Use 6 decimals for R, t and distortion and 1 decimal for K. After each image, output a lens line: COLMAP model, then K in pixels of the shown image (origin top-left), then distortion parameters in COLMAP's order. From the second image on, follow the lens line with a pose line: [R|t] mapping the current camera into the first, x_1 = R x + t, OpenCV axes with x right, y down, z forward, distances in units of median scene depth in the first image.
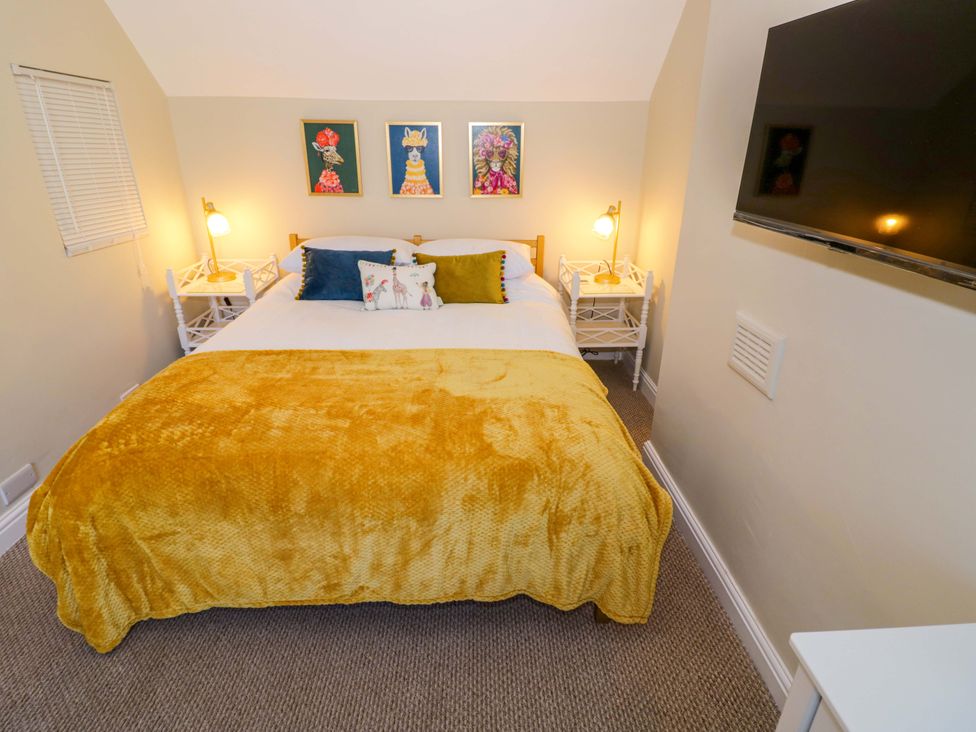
lens RADIAL K [[506.0, 0, 488.0], [0, 506.0, 356.1], [0, 0, 1]] dist [0.001574, -0.014764]
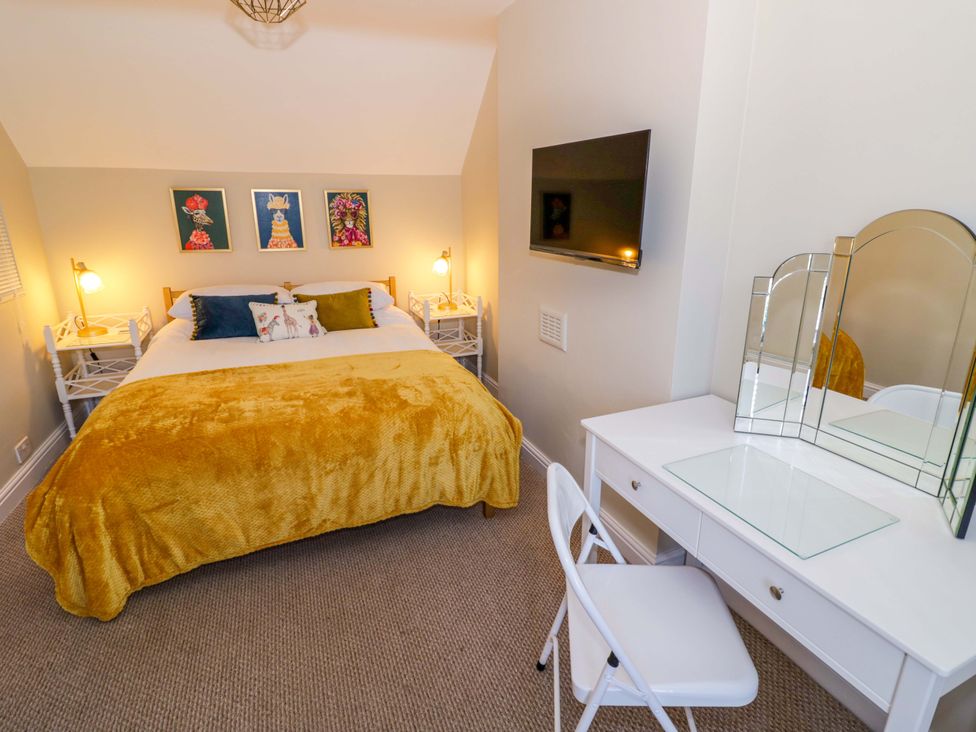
lens RADIAL K [[506.0, 0, 488.0], [0, 506.0, 356.1], [0, 0, 1]] dist [0.001574, -0.014764]
pose [[0.935452, -0.107584, 0.336684, -0.225371], [0.141317, 0.986944, -0.077272, 0.168259], [-0.323975, 0.119863, 0.938442, -0.446469]]
